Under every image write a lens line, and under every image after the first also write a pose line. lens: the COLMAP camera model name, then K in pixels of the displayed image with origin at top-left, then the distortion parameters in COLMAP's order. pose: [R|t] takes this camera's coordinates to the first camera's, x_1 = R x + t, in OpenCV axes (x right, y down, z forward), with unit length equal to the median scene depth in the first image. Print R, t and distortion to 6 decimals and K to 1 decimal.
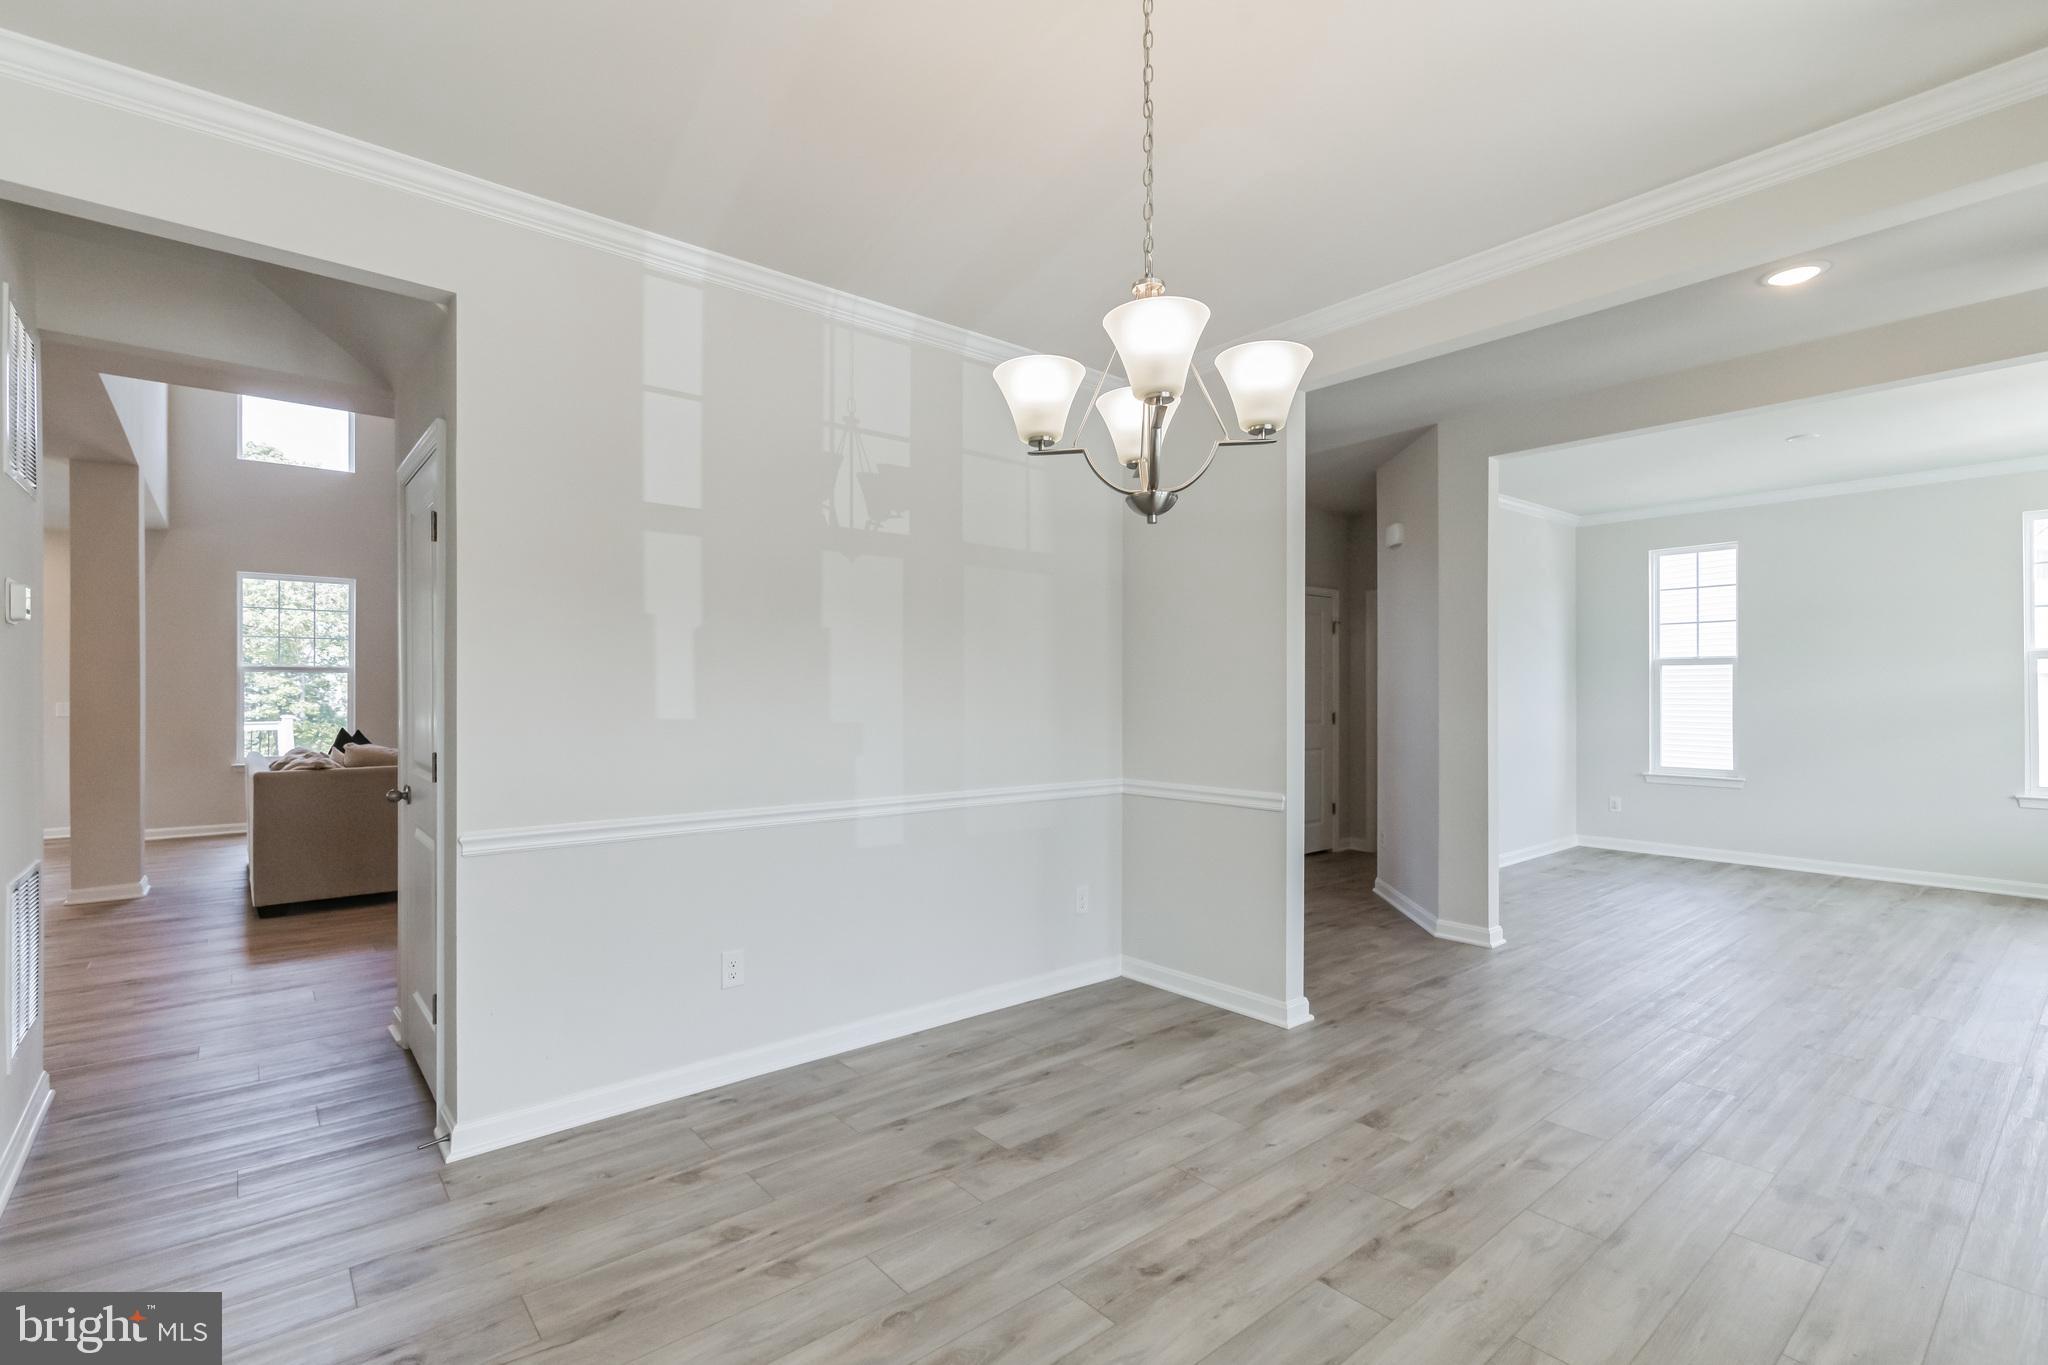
lens RADIAL K [[937.9, 0, 1015.9], [0, 937.9, 688.5], [0, 0, 1]] dist [0.002543, 0.000438]
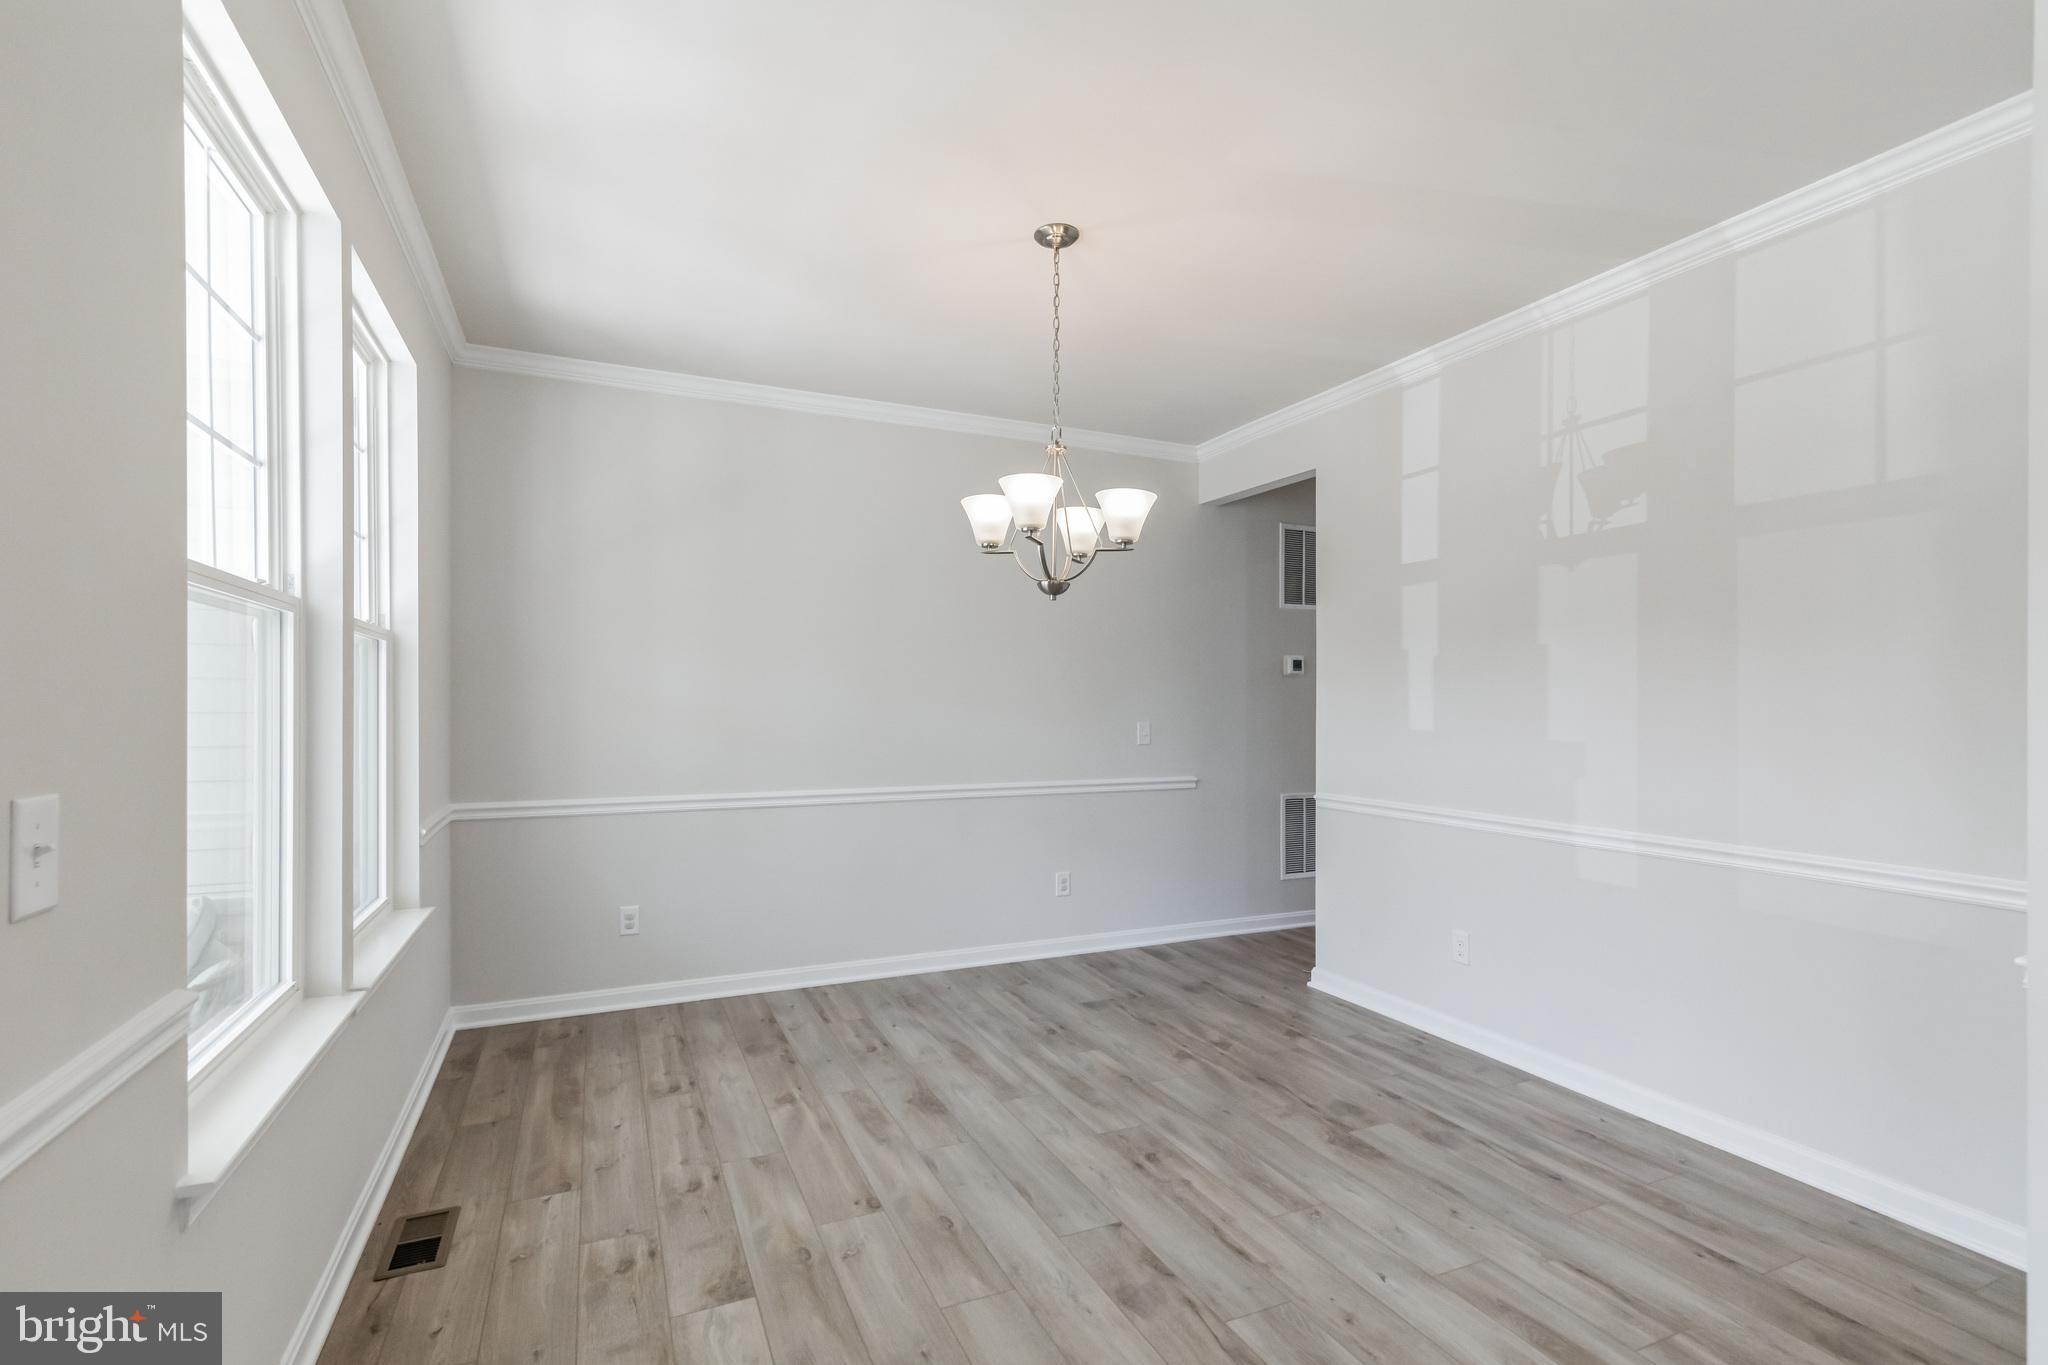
lens RADIAL K [[935.2, 0, 1015.5], [0, 935.2, 705.1], [0, 0, 1]] dist [0.003011, 0.000259]
pose [[-0.269741, -0.000652, -0.962933, 0.982372], [0.000501, 1.000000, -0.000818, 0.000034], [0.962933, -0.000703, -0.269740, 0.800035]]
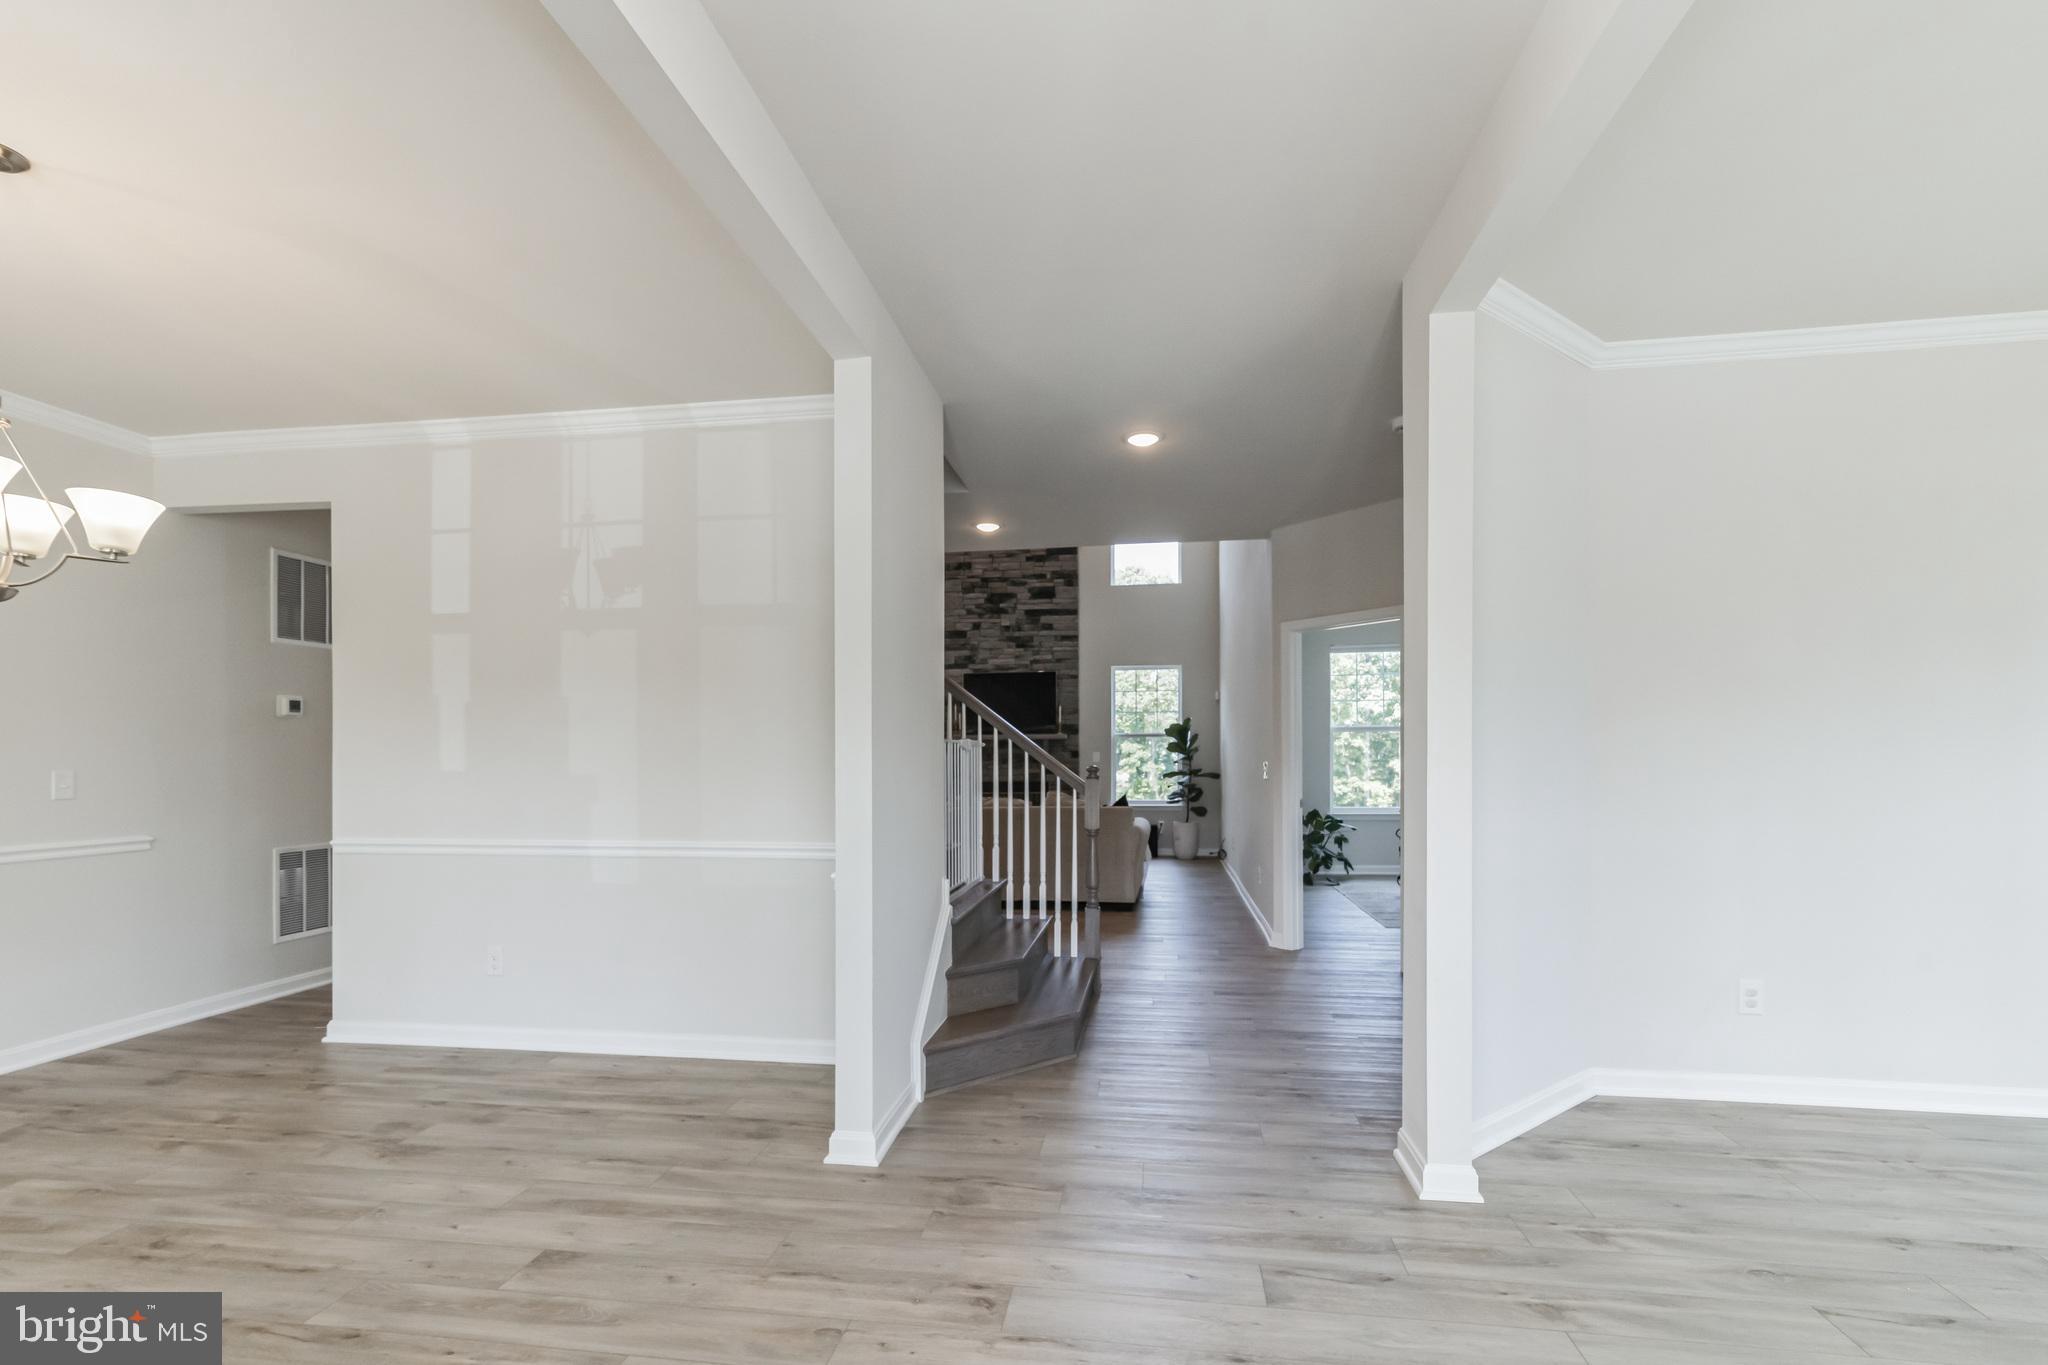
lens RADIAL K [[926.3, 0, 1015.7], [0, 926.3, 751.0], [0, 0, 1]] dist [0.010230, 0.000344]
pose [[0.660312, -0.008953, -0.750938, 1.173269], [0.008801, 0.999953, -0.004183, 0.018711], [0.750939, -0.003847, 0.660360, 0.707422]]
